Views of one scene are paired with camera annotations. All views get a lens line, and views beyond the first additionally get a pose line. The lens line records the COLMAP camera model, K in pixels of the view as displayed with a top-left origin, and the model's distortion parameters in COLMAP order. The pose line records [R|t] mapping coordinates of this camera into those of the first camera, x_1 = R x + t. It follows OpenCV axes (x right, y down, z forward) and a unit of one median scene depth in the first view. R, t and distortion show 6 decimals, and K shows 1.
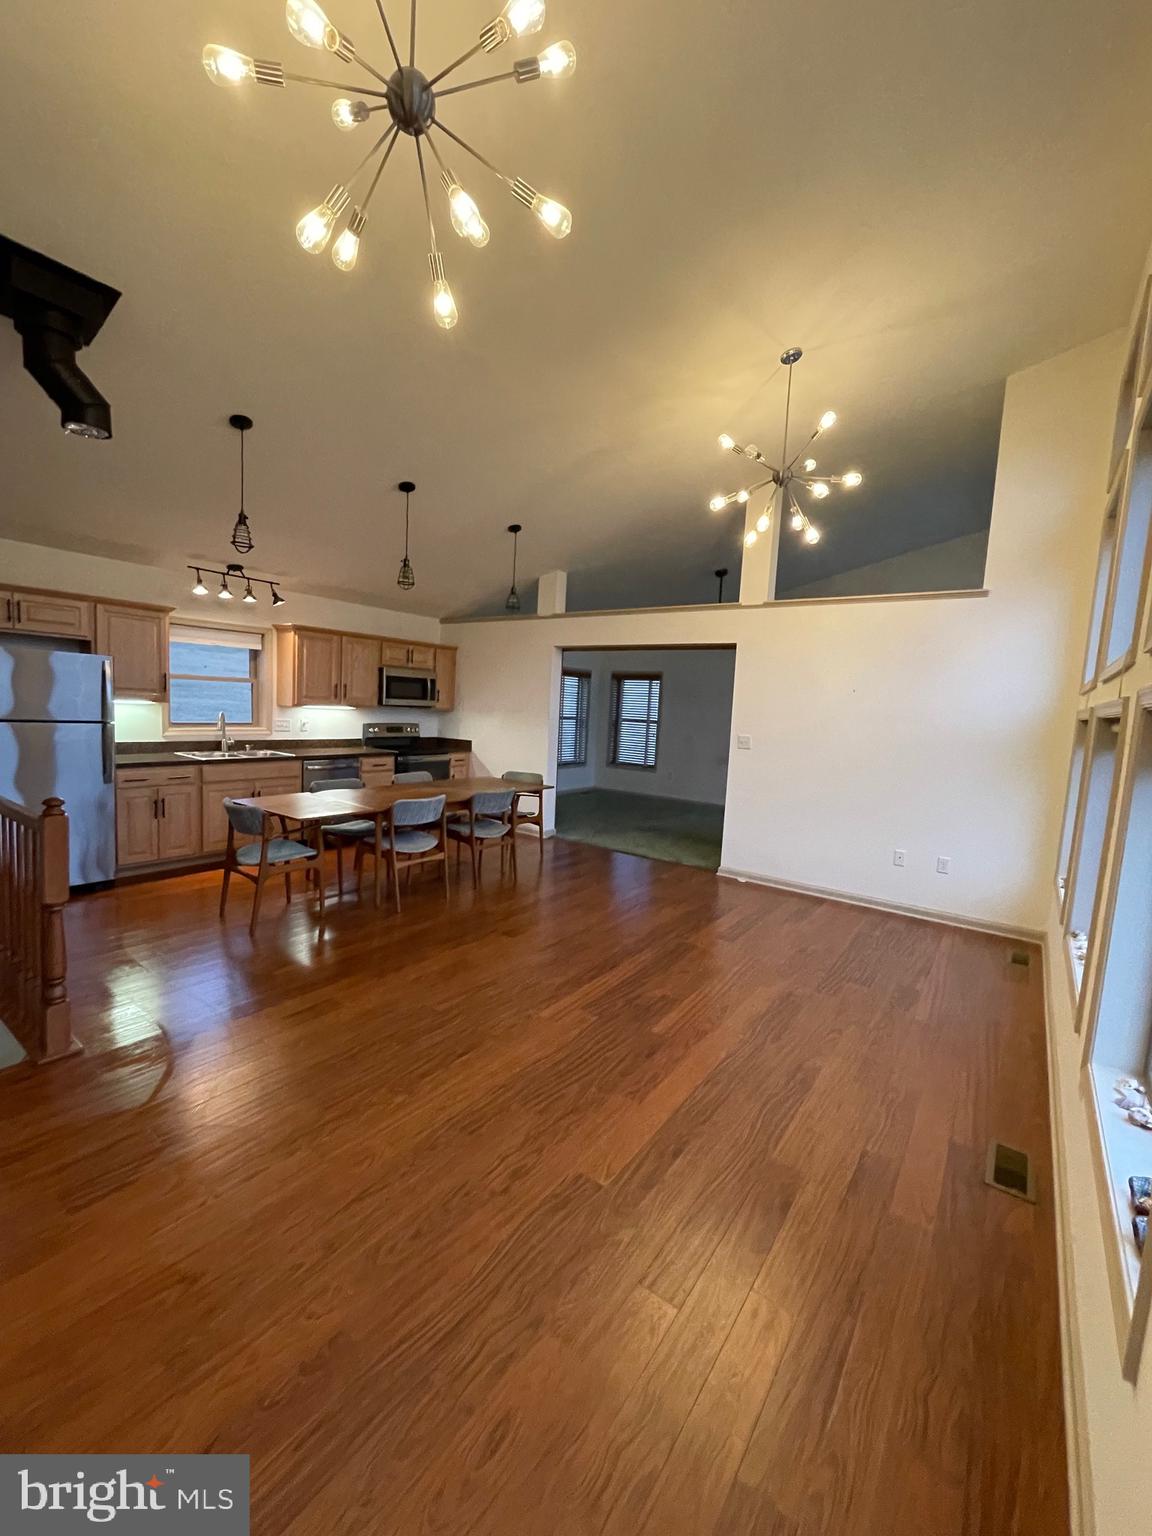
lens RADIAL K [[624.3, 0, 575.8], [0, 624.3, 767.8], [0, 0, 1]] dist [-0.002064, -0.000206]
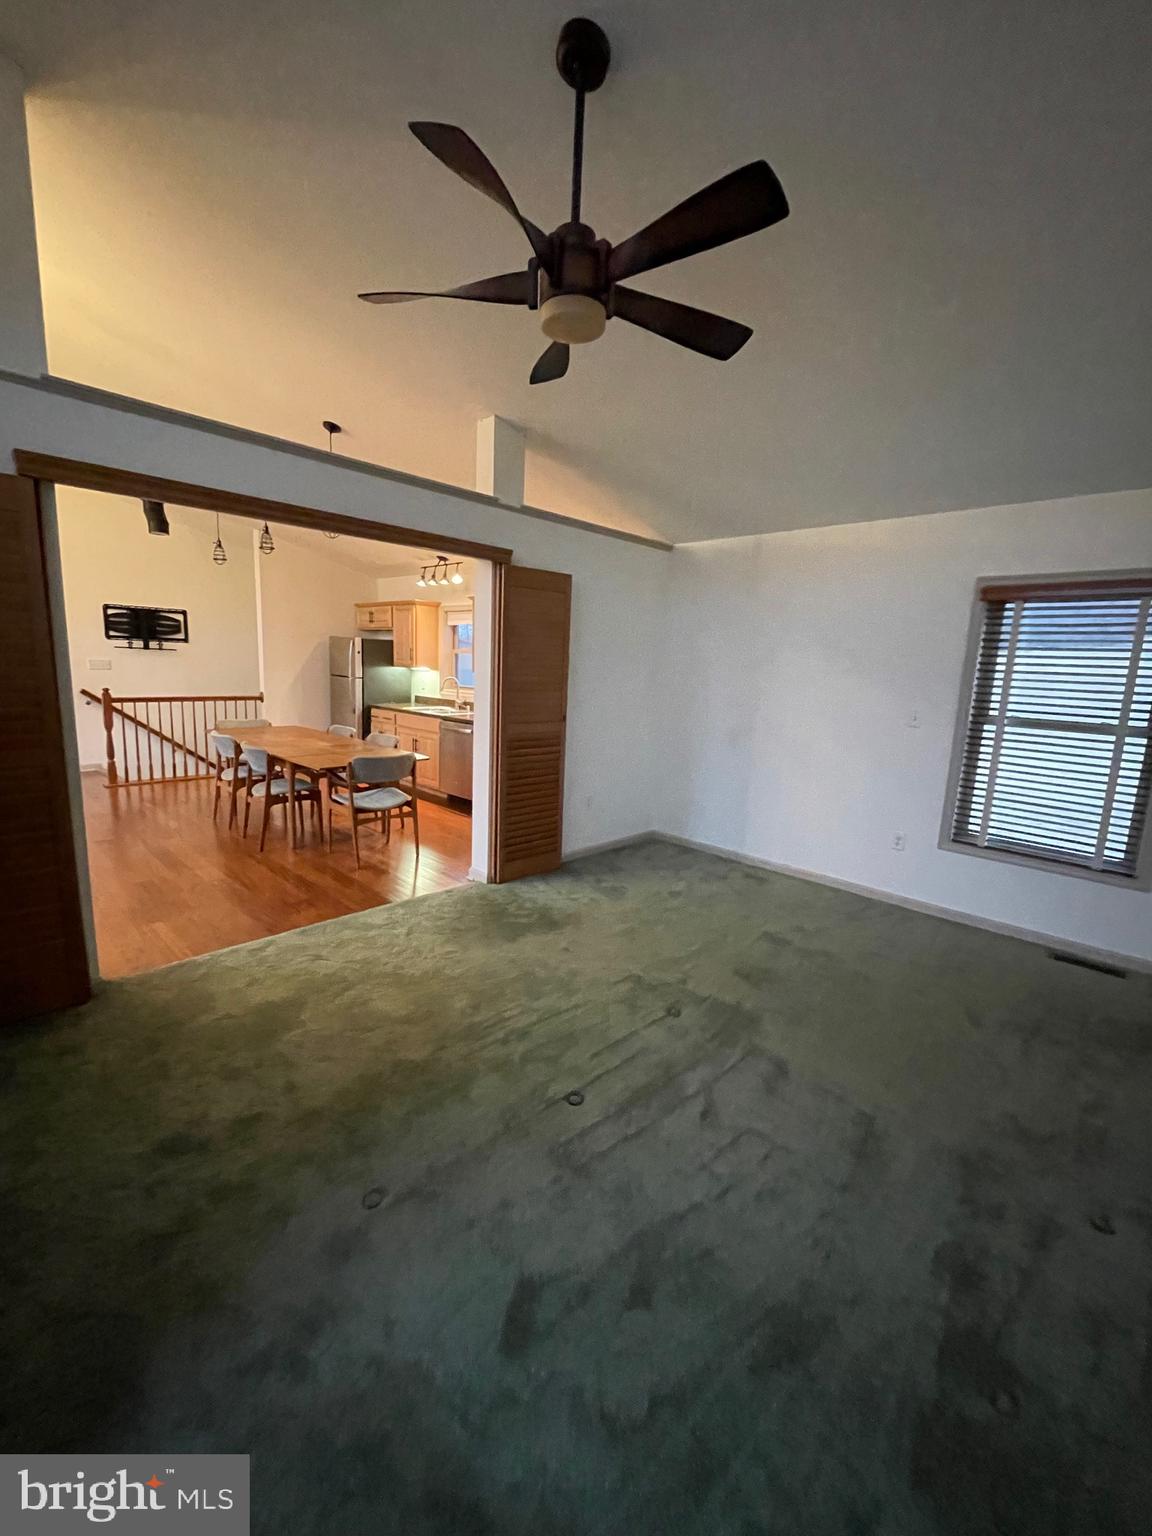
lens RADIAL K [[624.3, 0, 575.8], [0, 624.3, 767.8], [0, 0, 1]] dist [-0.002064, -0.000206]
pose [[-0.142442, 0.113399, -0.983286, 0.679413], [-0.147768, 0.979846, 0.134409, -0.120189], [0.978711, 0.164444, -0.122814, 1.480383]]
